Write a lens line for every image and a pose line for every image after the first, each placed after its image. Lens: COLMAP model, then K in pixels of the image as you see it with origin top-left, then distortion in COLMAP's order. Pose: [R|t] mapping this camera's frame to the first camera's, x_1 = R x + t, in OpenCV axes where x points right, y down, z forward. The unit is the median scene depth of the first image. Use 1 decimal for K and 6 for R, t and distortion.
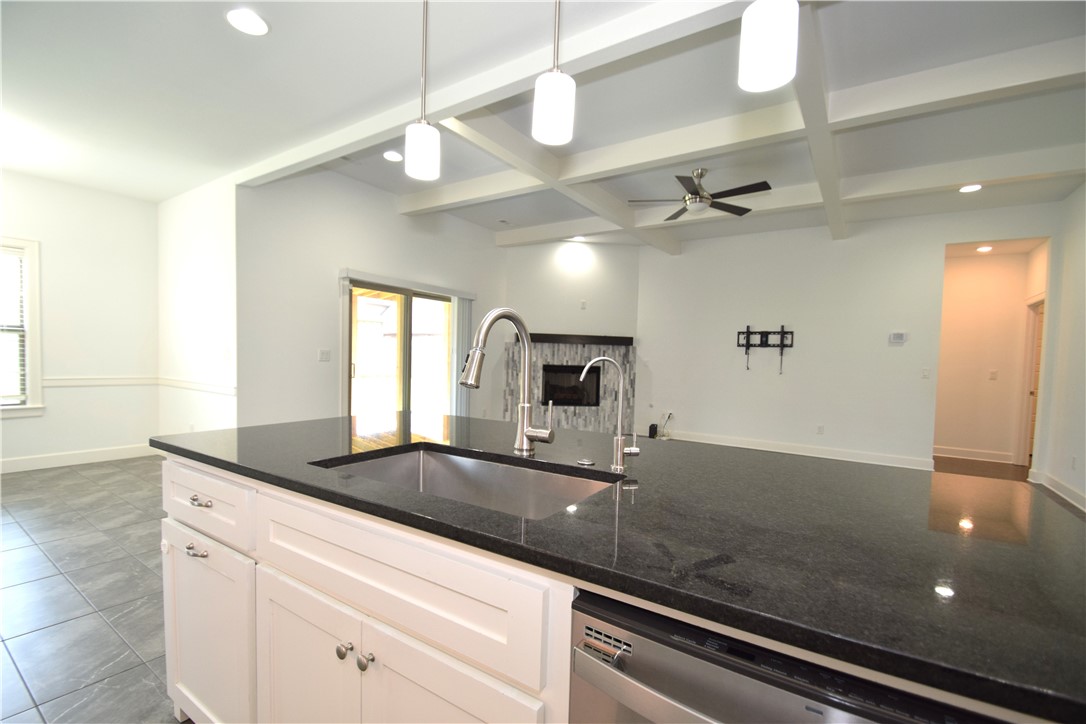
lens RADIAL K [[482.5, 0, 535.5], [0, 482.5, 378.0], [0, 0, 1]] dist [-0.000736, -0.000910]
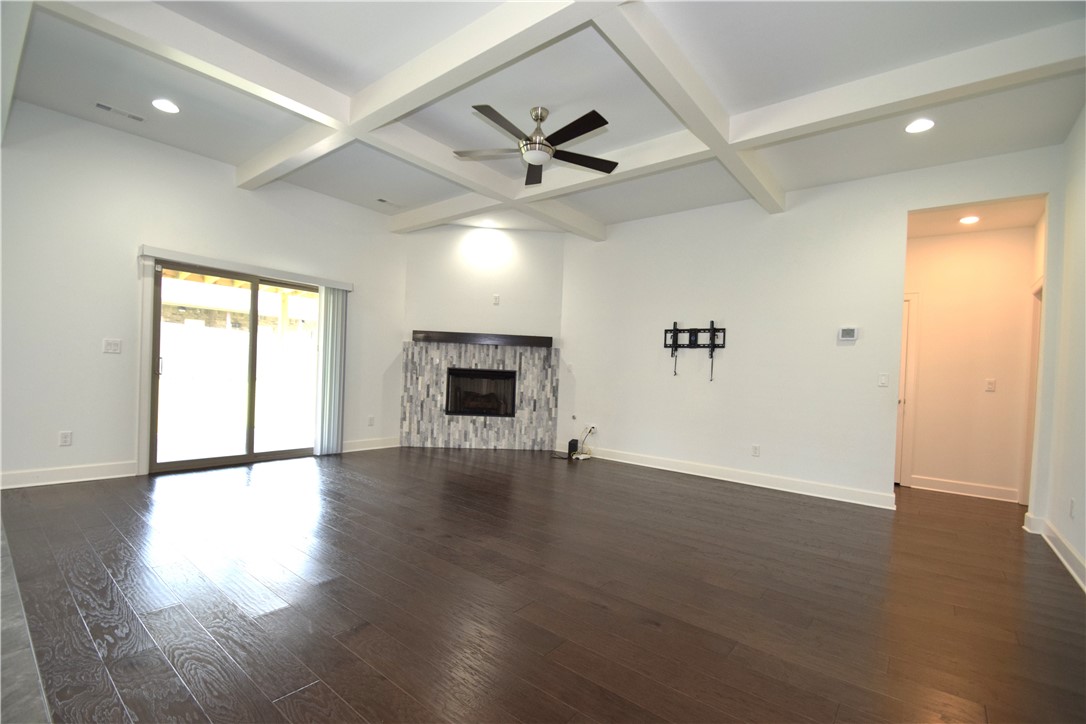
lens RADIAL K [[482.5, 0, 535.5], [0, 482.5, 378.0], [0, 0, 1]] dist [-0.000736, -0.000910]
pose [[0.995692, 0.014440, -0.091590, 0.254135], [-0.017209, 0.999416, -0.029516, 0.013935], [0.091111, 0.030965, 0.995359, 0.146099]]
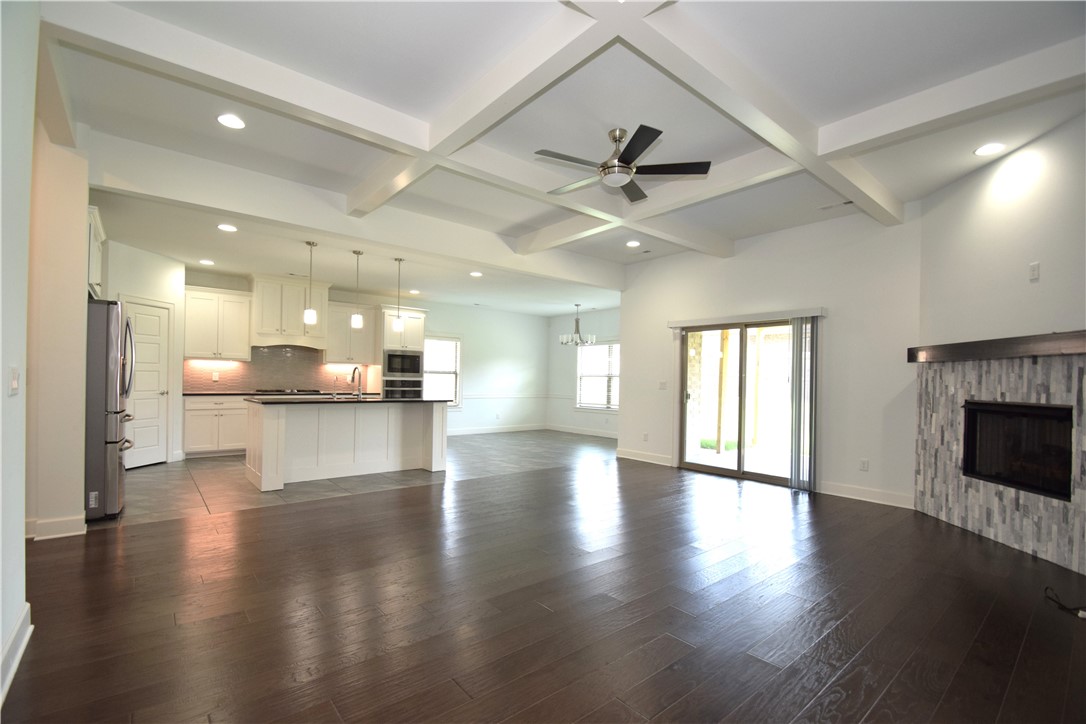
lens RADIAL K [[482.5, 0, 535.5], [0, 482.5, 378.0], [0, 0, 1]] dist [-0.000736, -0.000910]
pose [[-0.283457, -0.039541, -0.958169, 0.682255], [-0.068694, 0.997420, -0.020839, -0.007996], [0.956521, 0.059914, -0.285442, 0.687719]]
